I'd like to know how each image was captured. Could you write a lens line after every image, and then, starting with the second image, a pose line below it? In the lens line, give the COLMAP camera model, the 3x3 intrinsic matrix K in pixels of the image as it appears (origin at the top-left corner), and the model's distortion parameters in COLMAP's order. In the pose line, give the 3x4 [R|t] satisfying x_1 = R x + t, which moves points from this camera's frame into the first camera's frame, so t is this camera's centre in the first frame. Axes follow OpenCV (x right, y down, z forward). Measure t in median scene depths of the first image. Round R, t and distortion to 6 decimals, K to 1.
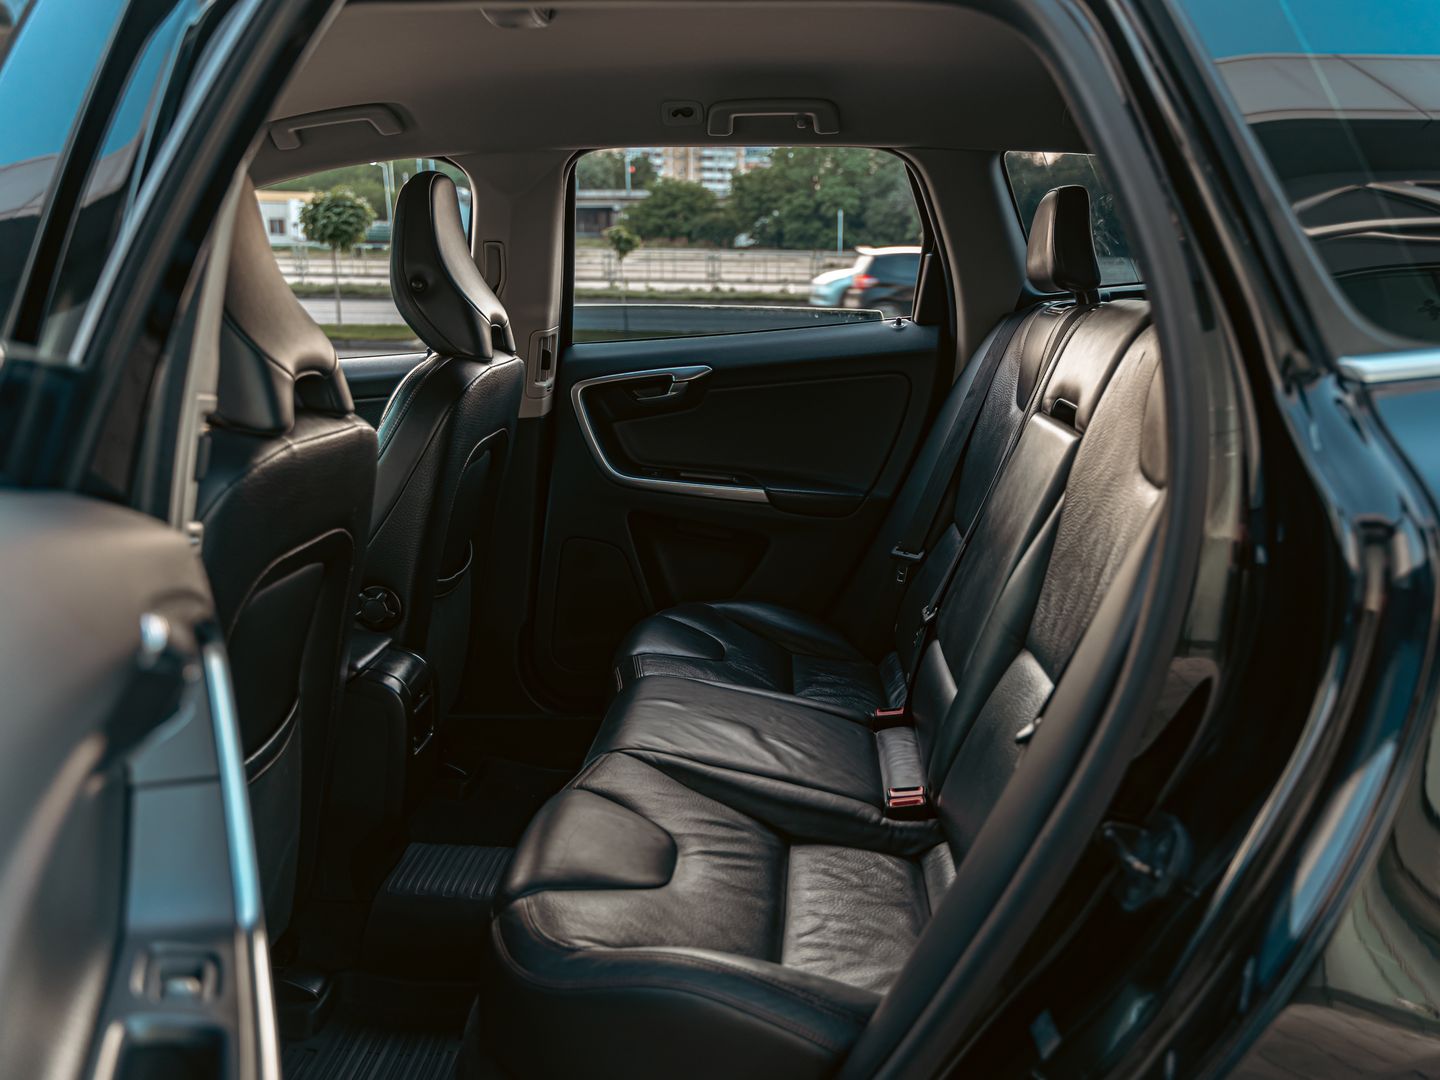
lens RADIAL K [[1378.9, 0, 720.0], [0, 1378.9, 540.0], [0, 0, 1]] dist [-0.006883, -0.006579]
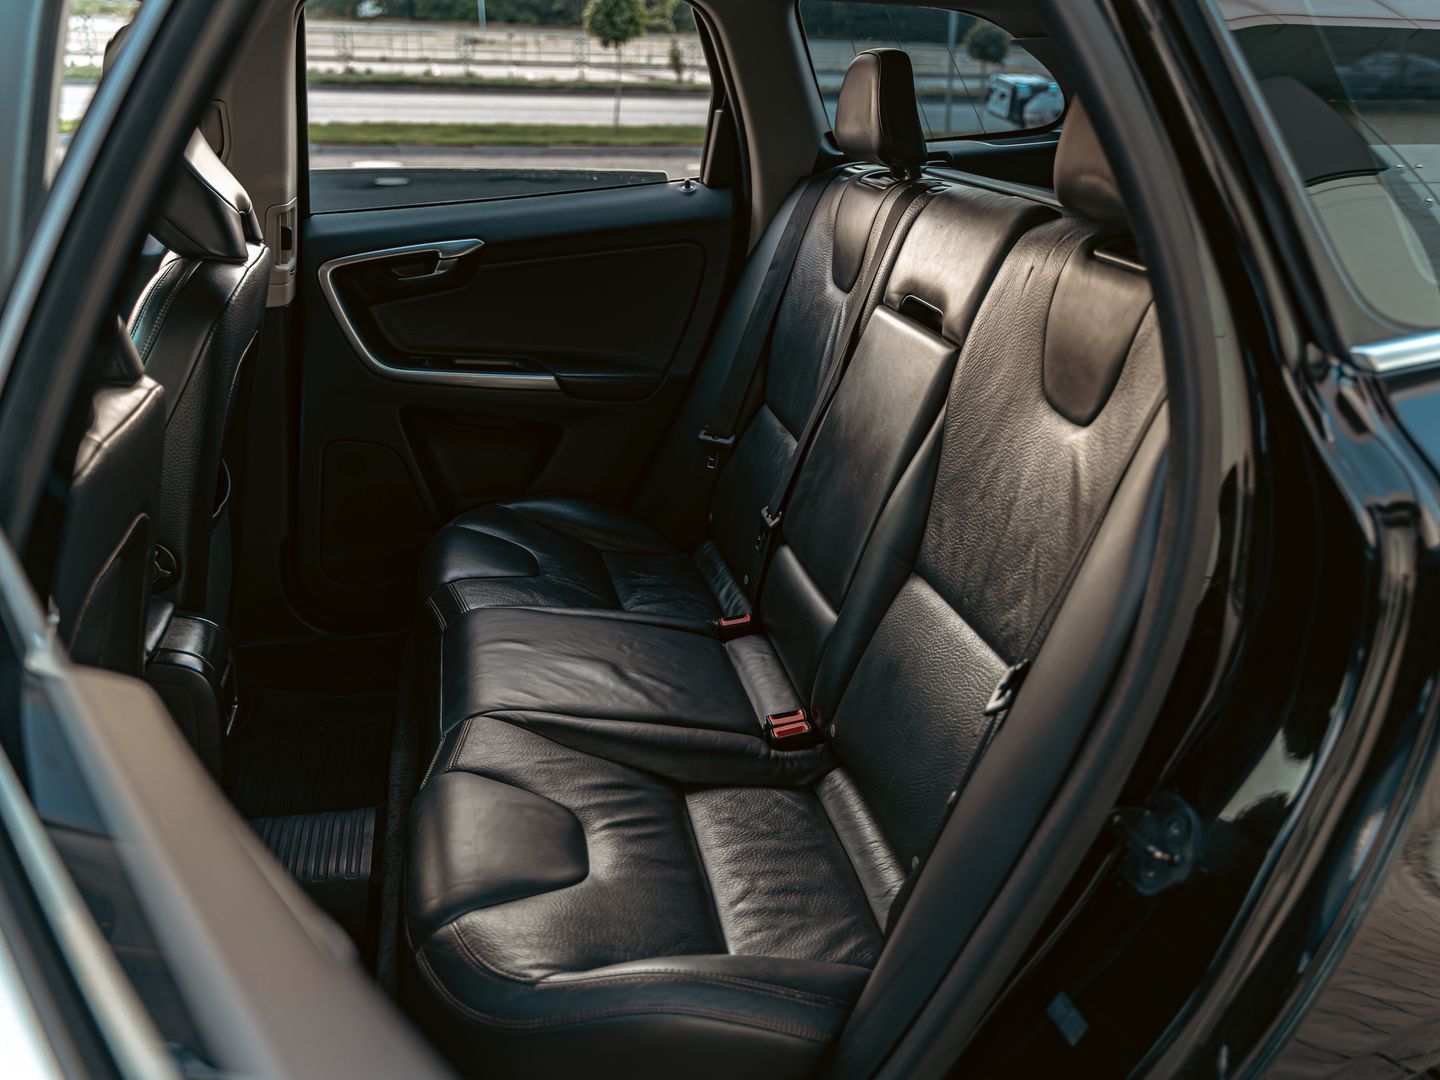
lens RADIAL K [[1396.0, 0, 749.4], [0, 1396.0, 537.8], [0, 0, 1]] dist [0.003369, -0.000918]
pose [[0.954087, -0.099366, 0.282567, -0.140057], [0.050121, 0.983032, 0.176456, -0.105605], [-0.295306, -0.154192, 0.942878, 0.086910]]
